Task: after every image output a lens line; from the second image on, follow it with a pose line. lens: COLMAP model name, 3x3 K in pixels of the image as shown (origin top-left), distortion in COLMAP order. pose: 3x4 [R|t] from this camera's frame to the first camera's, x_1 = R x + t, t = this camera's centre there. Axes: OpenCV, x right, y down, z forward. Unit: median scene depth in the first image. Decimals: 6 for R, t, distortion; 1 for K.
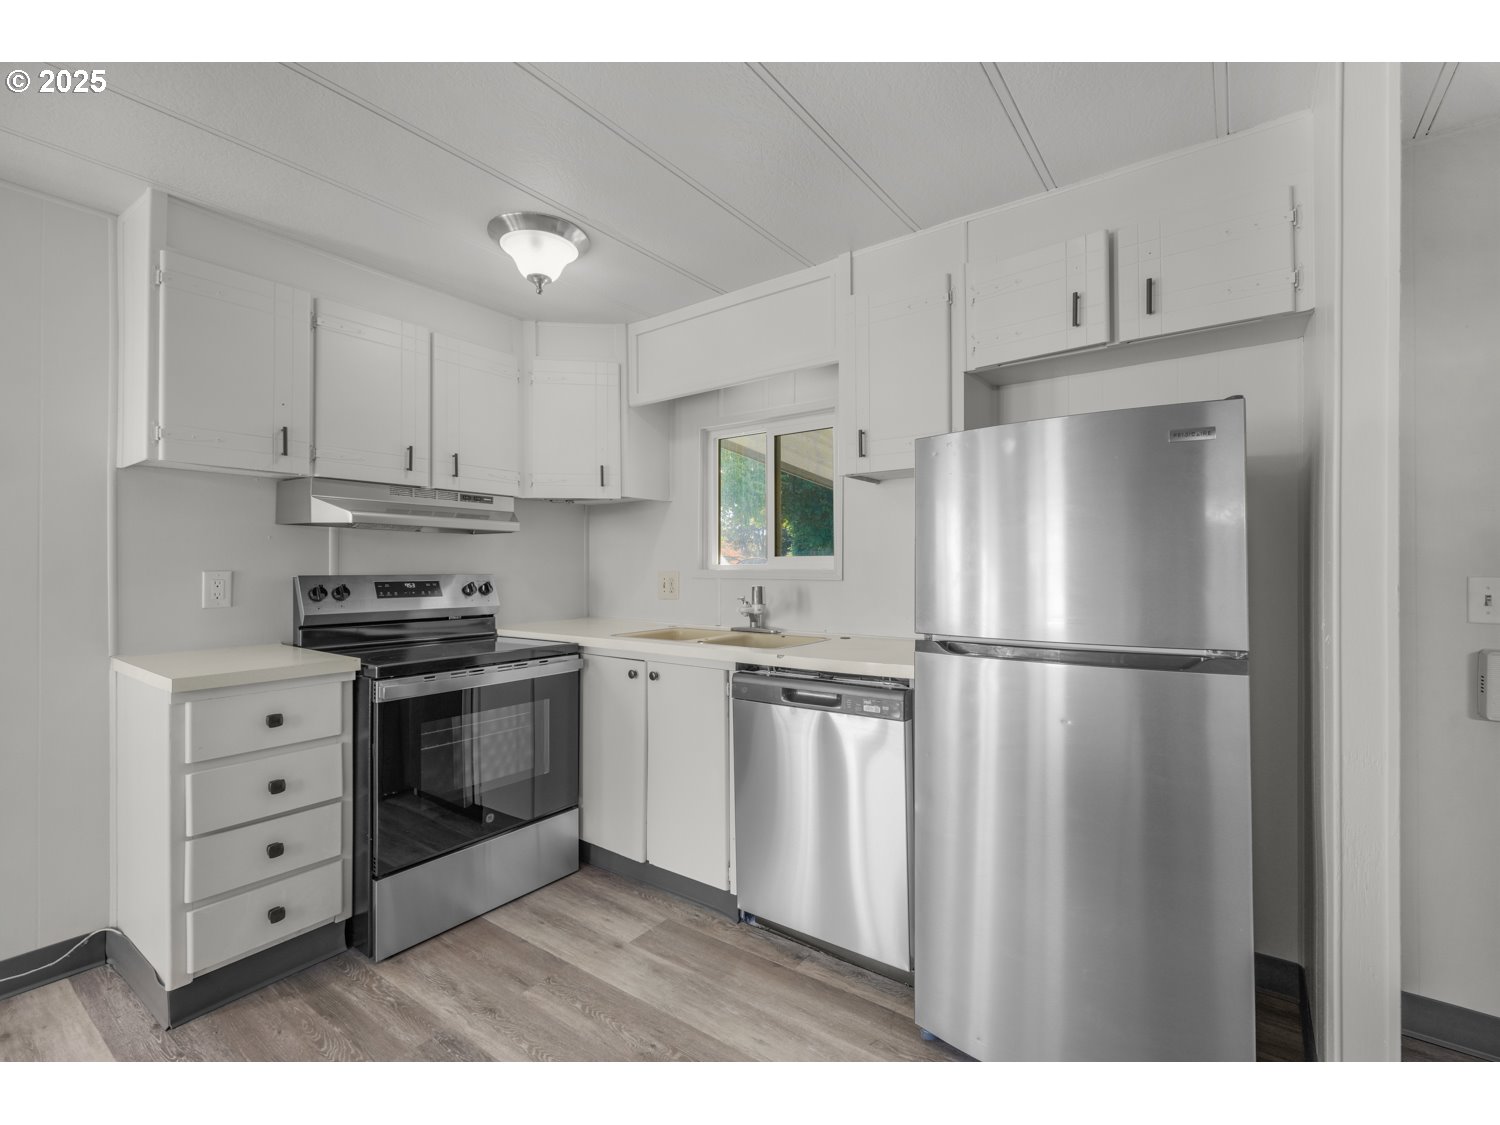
lens RADIAL K [[669.3, 0, 725.7], [0, 669.3, 561.7], [0, 0, 1]] dist [0.000423, 0.000236]
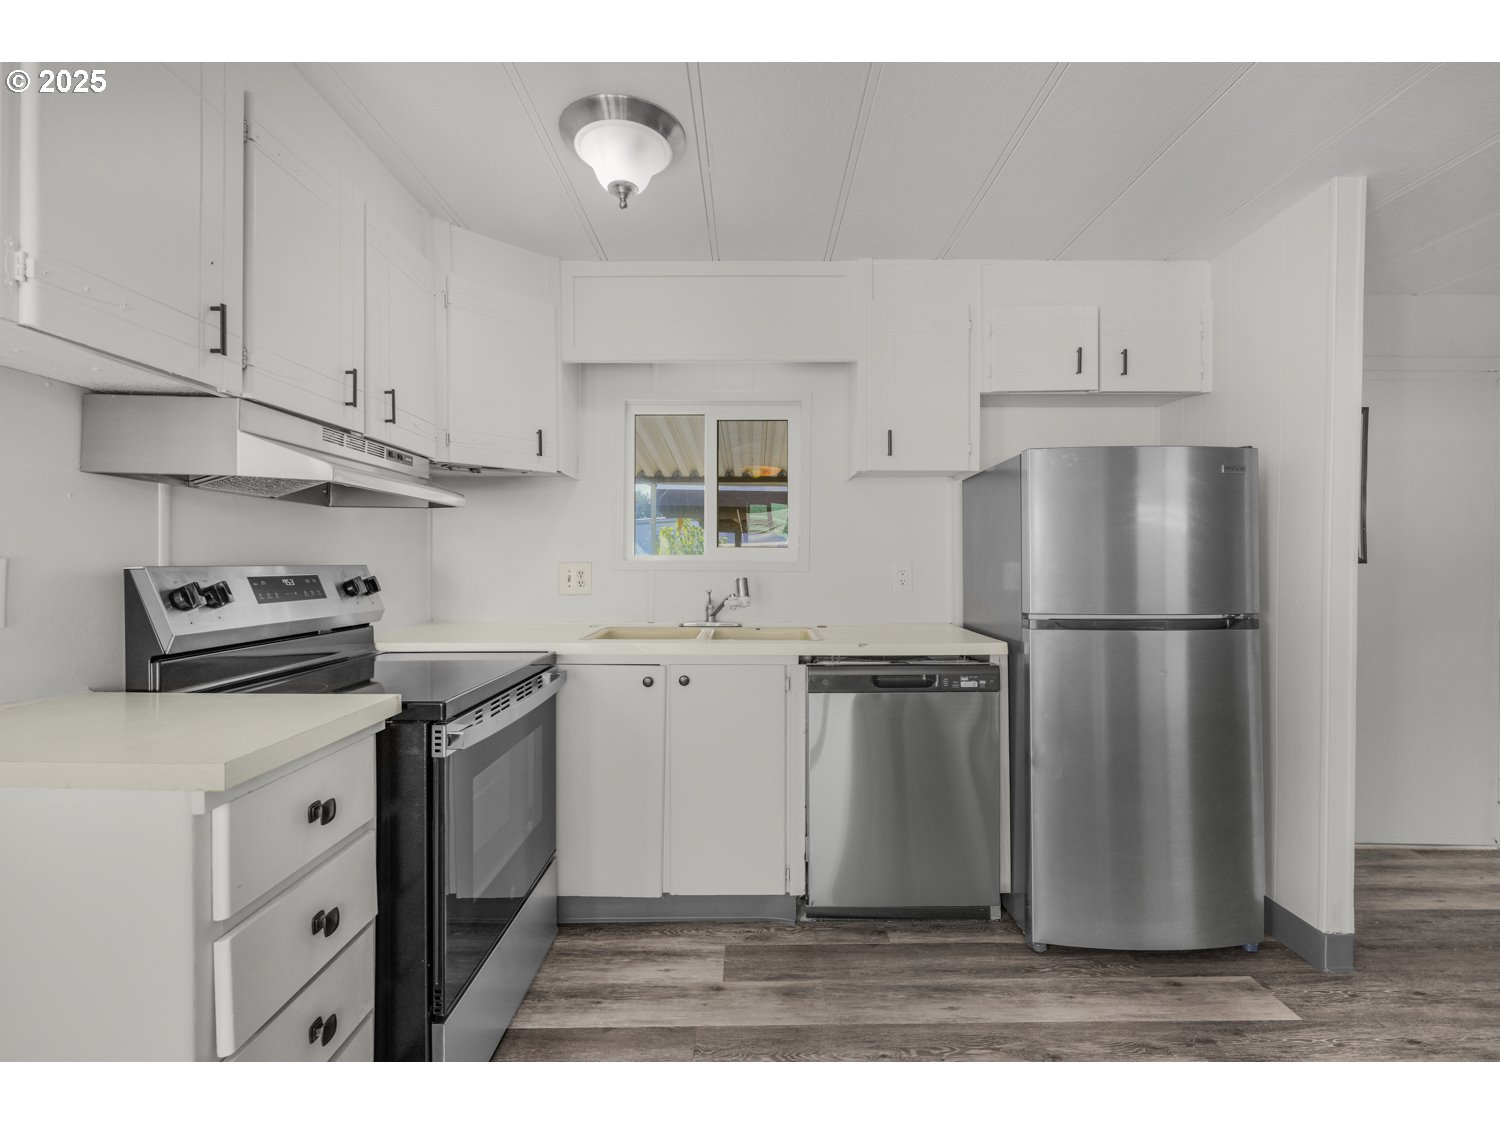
lens RADIAL K [[685.0, 0, 744.1], [0, 685.0, 565.3], [0, 0, 1]] dist [-0.000623, 0.000082]
pose [[0.798642, 0.000235, 0.601806, -0.632111], [-0.009806, 0.999872, 0.012622, 0.007889], [-0.601727, -0.015982, 0.798542, 0.257051]]
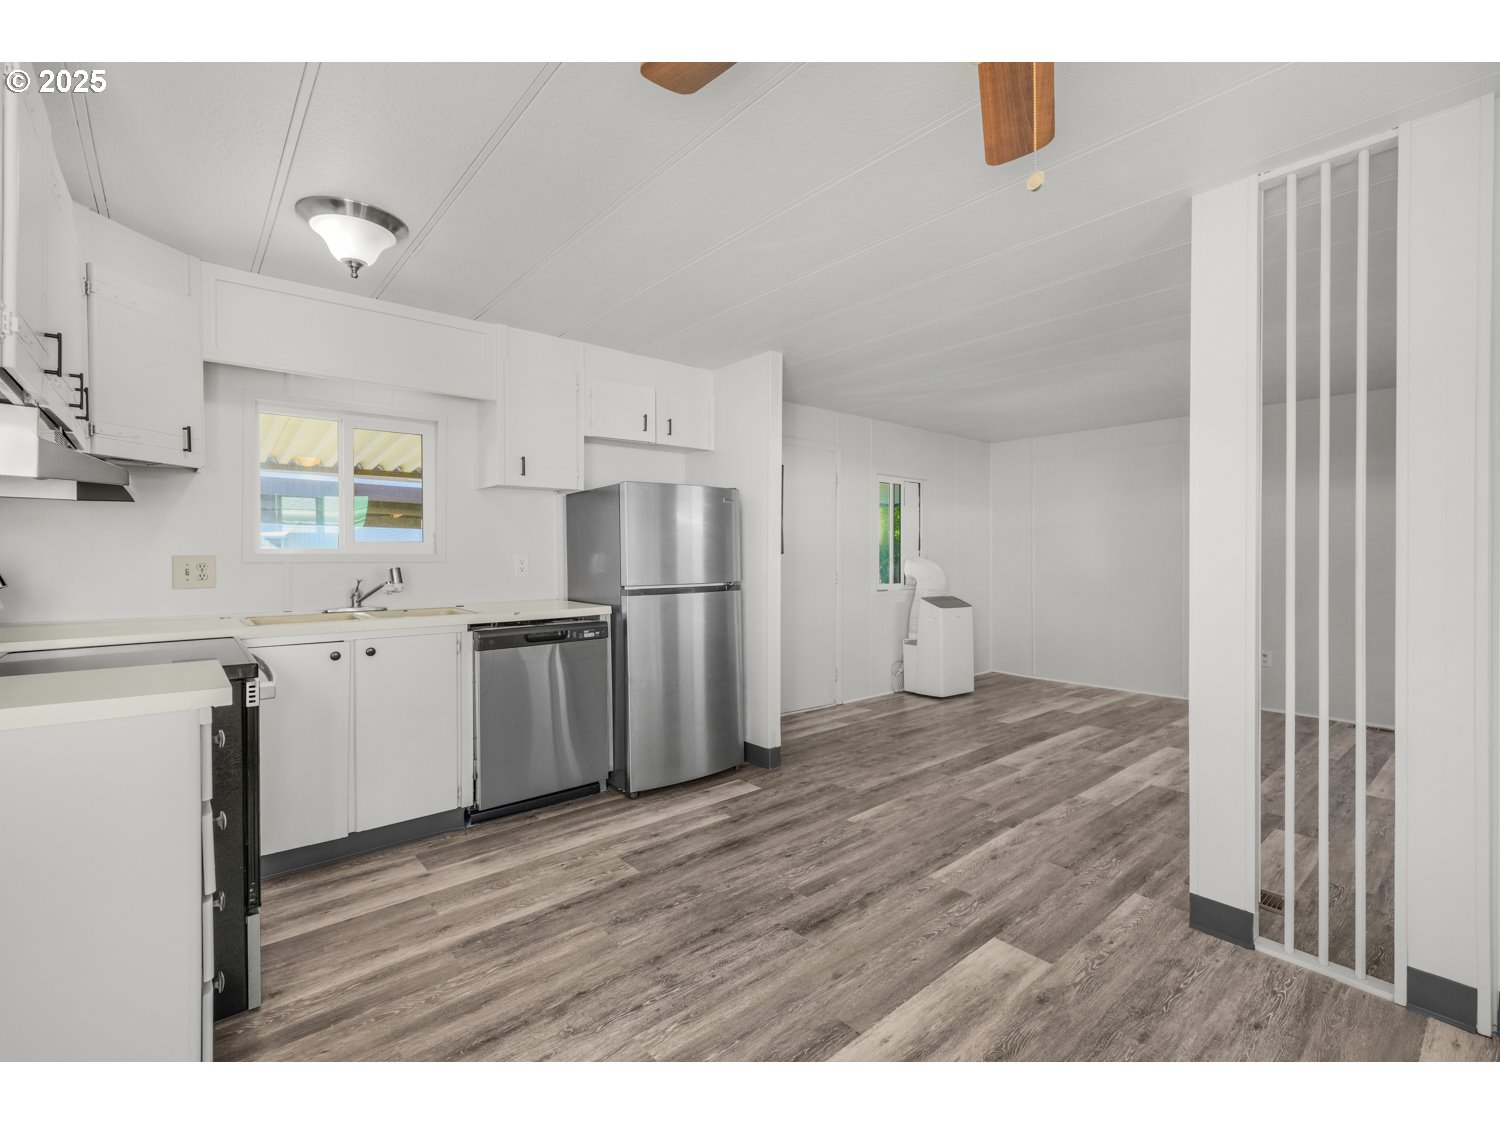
lens RADIAL K [[697.8, 0, 765.0], [0, 697.8, 559.1], [0, 0, 1]] dist [-0.000291, 0.000186]
pose [[0.208451, -0.005250, 0.978019, -1.148242], [-0.007527, 0.999947, 0.006972, 0.011080], [-0.978004, -0.008815, 0.208401, 0.166696]]
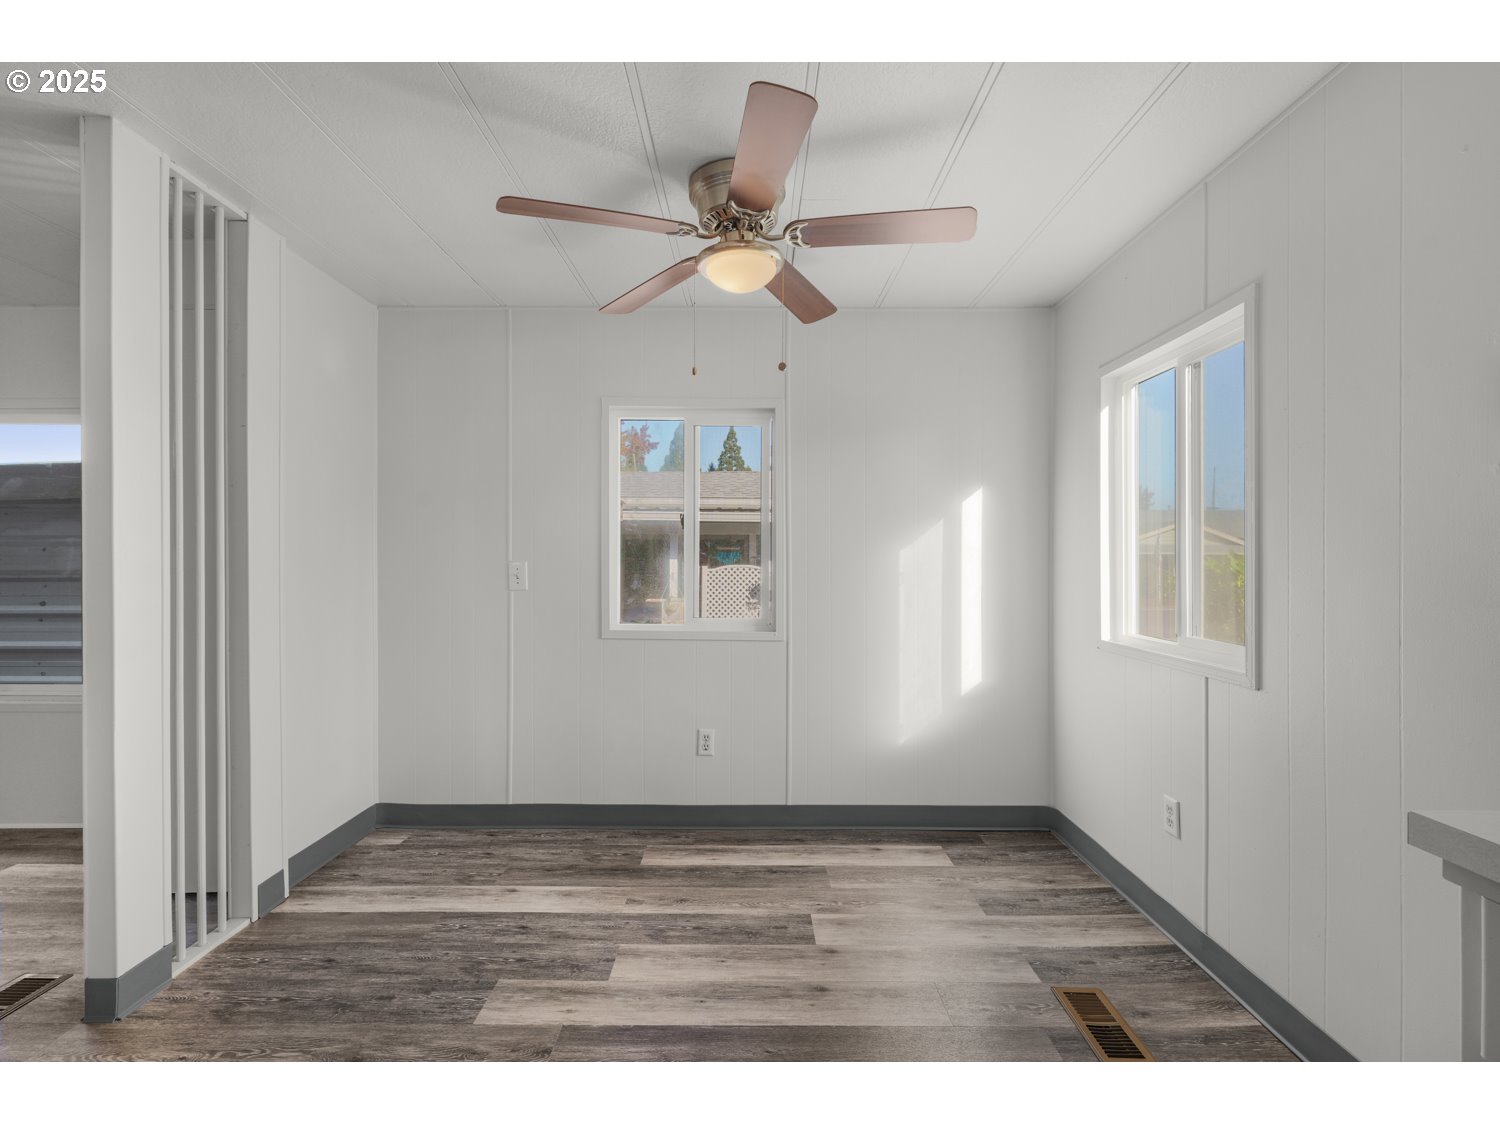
lens RADIAL K [[697.8, 0, 765.0], [0, 697.8, 559.1], [0, 0, 1]] dist [-0.000291, 0.000186]
pose [[-0.780259, -0.002666, -0.625451, -0.181864], [0.002302, 0.999972, -0.007134, 0.018317], [0.625452, -0.007006, -0.780231, 0.829080]]
